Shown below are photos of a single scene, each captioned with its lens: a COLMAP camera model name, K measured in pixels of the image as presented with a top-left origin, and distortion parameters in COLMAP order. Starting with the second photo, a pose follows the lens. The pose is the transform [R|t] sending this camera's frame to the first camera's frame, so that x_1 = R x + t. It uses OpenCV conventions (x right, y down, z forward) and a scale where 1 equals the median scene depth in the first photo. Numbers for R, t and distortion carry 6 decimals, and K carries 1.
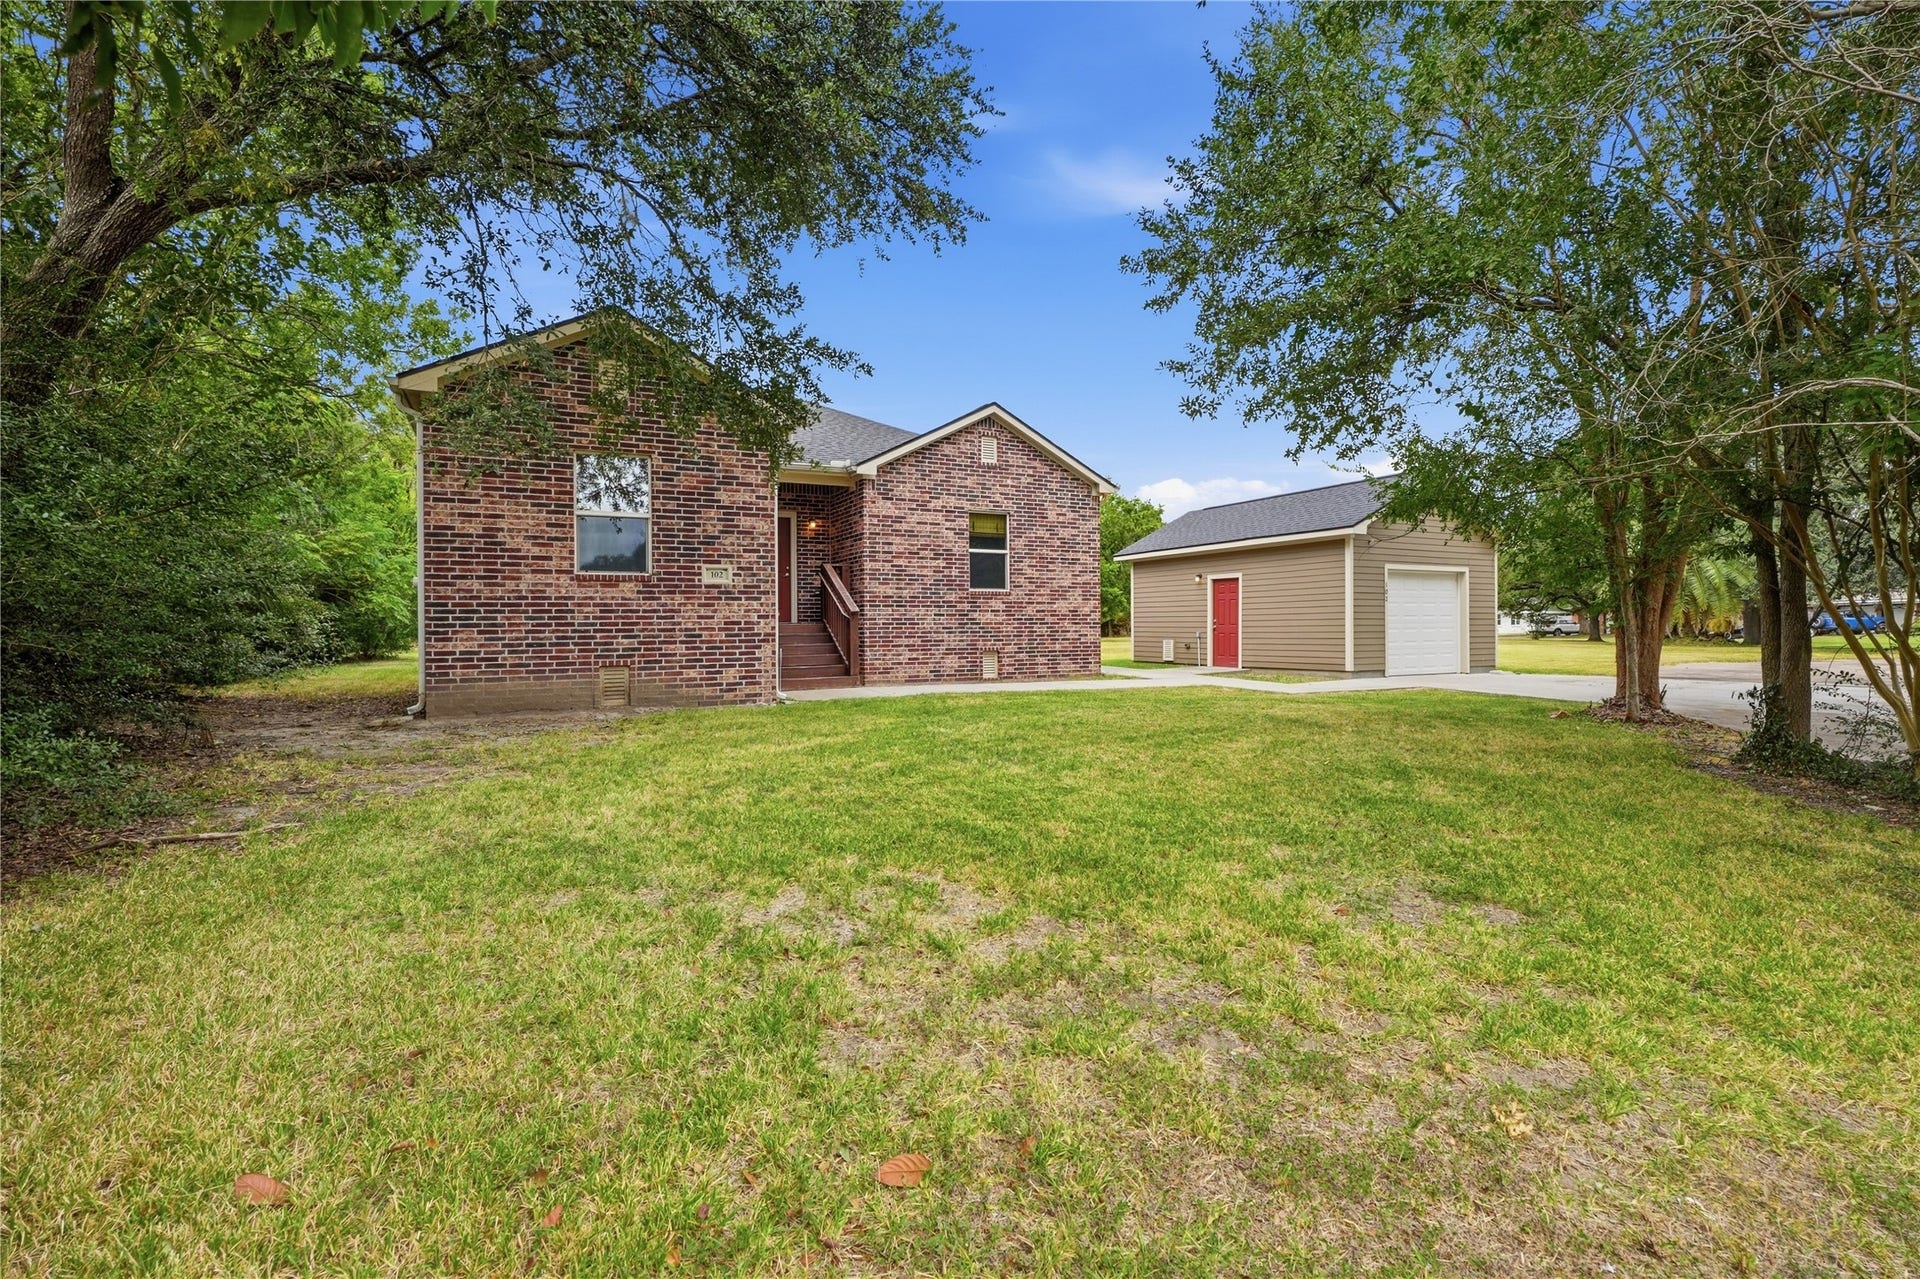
lens RADIAL K [[859.7, 0, 955.7], [0, 859.7, 640.3], [0, 0, 1]] dist [-0.003906, 0.001616]
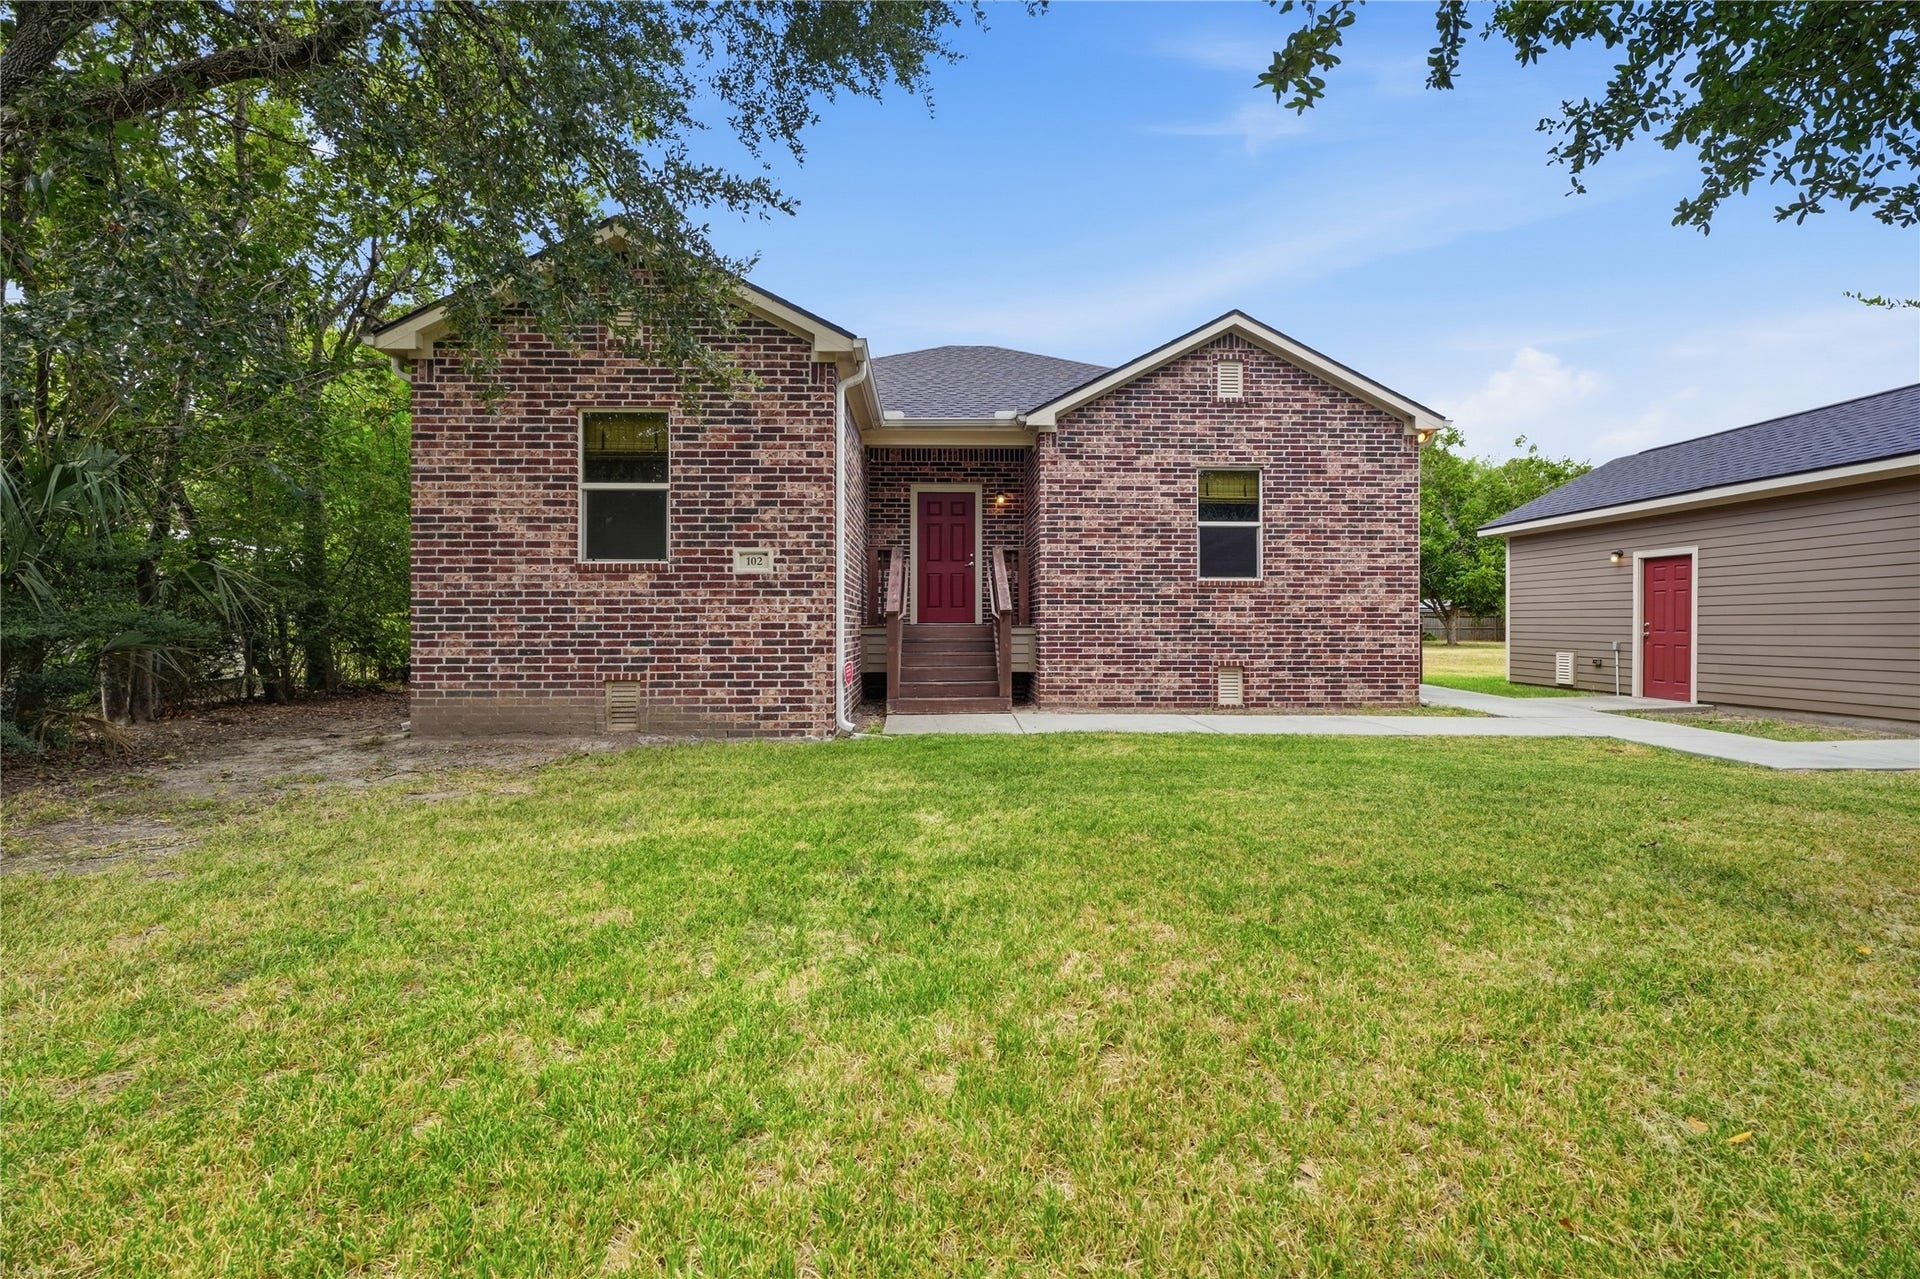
lens RADIAL K [[859.7, 0, 965.4], [0, 859.7, 627.2], [0, 0, 1]] dist [-0.003906, 0.001616]
pose [[0.908150, 0.008899, -0.418550, 0.145657], [-0.013604, 0.999873, -0.008259, -0.011282], [0.418424, 0.013194, 0.908156, 0.290553]]
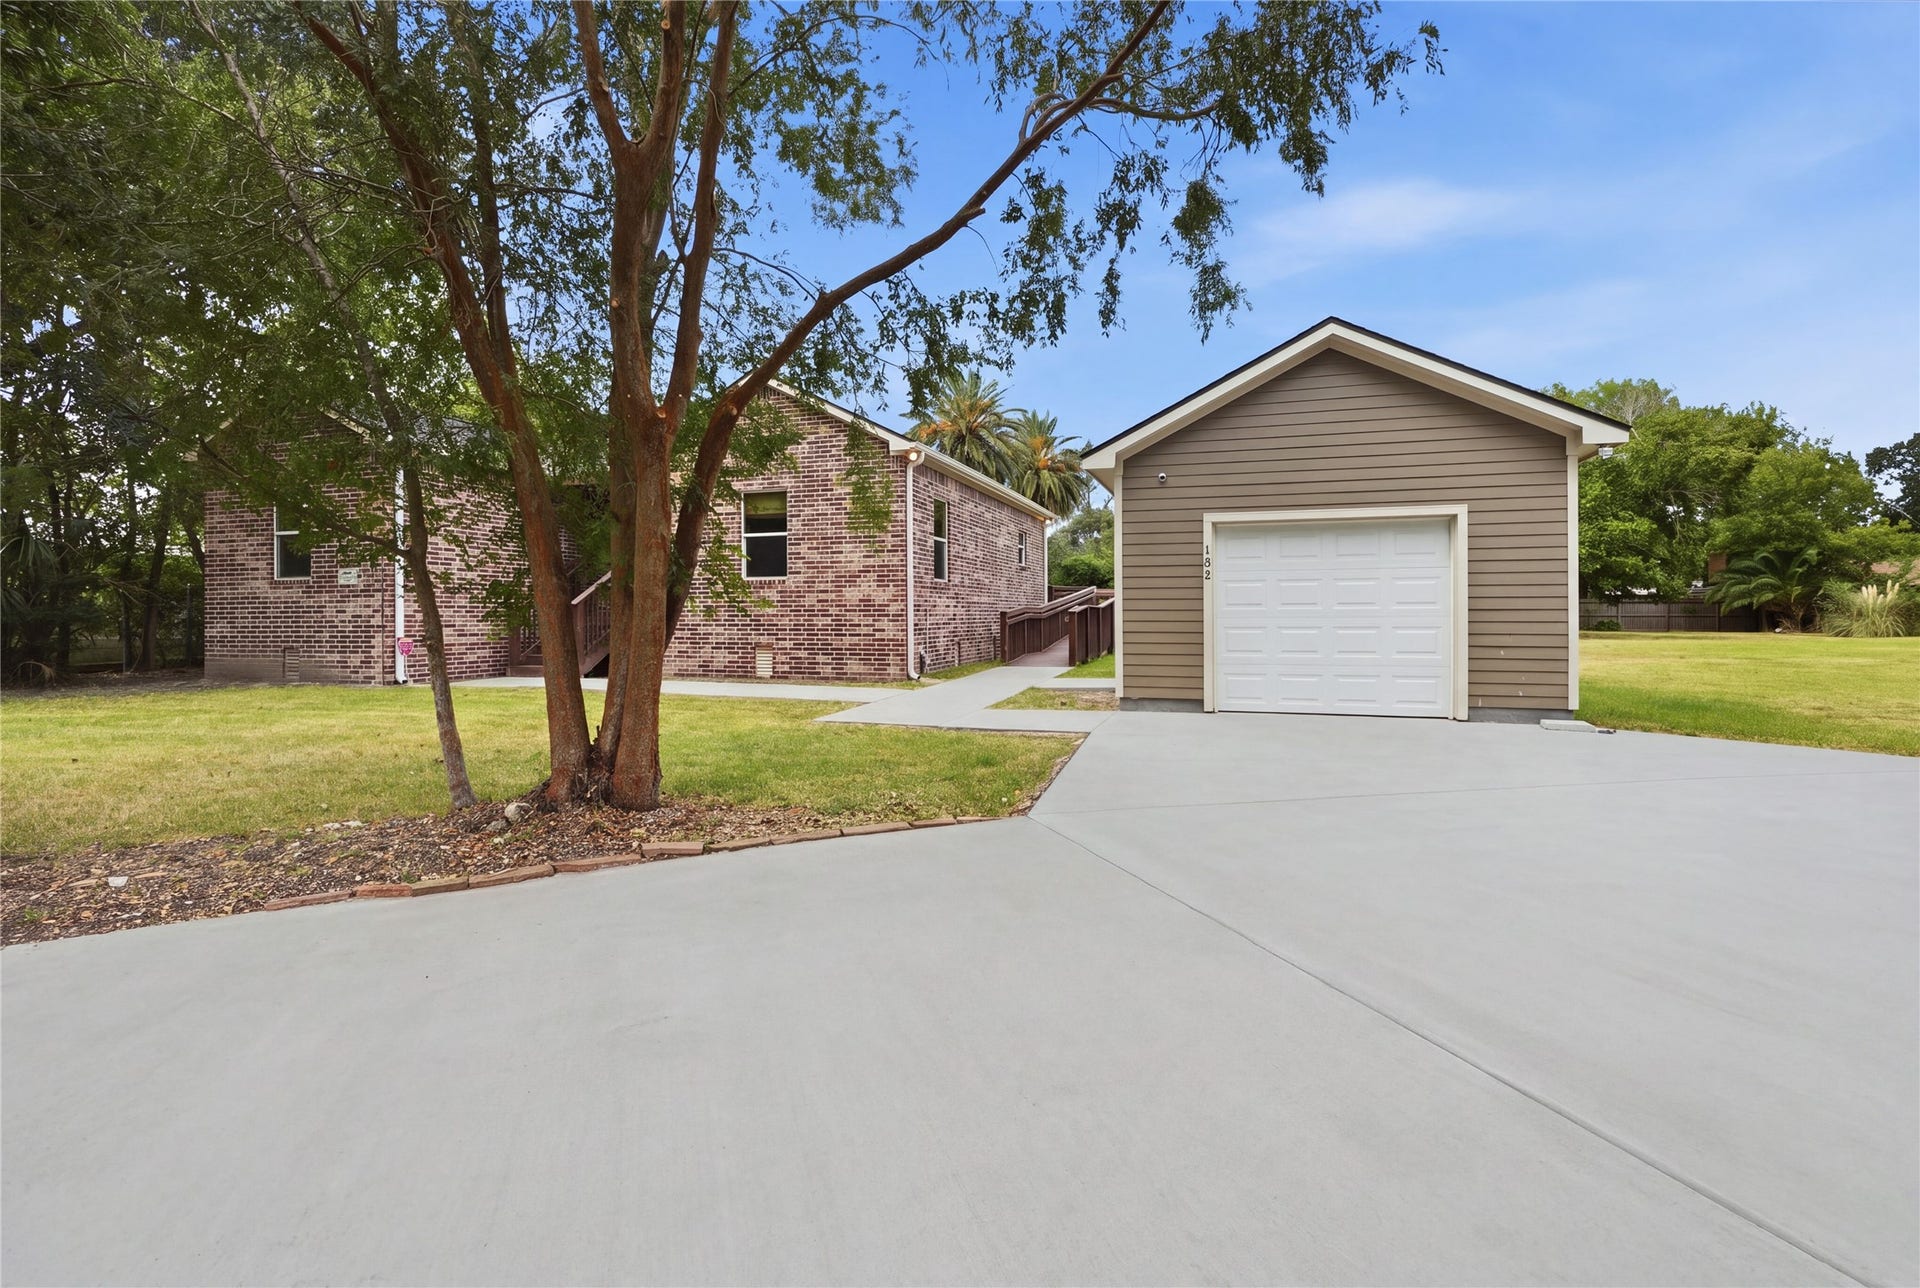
lens RADIAL K [[859.7, 0, 950.9], [0, 859.7, 625.0], [0, 0, 1]] dist [-0.003906, 0.001616]
pose [[0.718797, 0.012787, -0.695103, 0.853354], [-0.011892, 0.999911, 0.006096, -0.018508], [0.695118, 0.003884, 0.718885, 0.521704]]
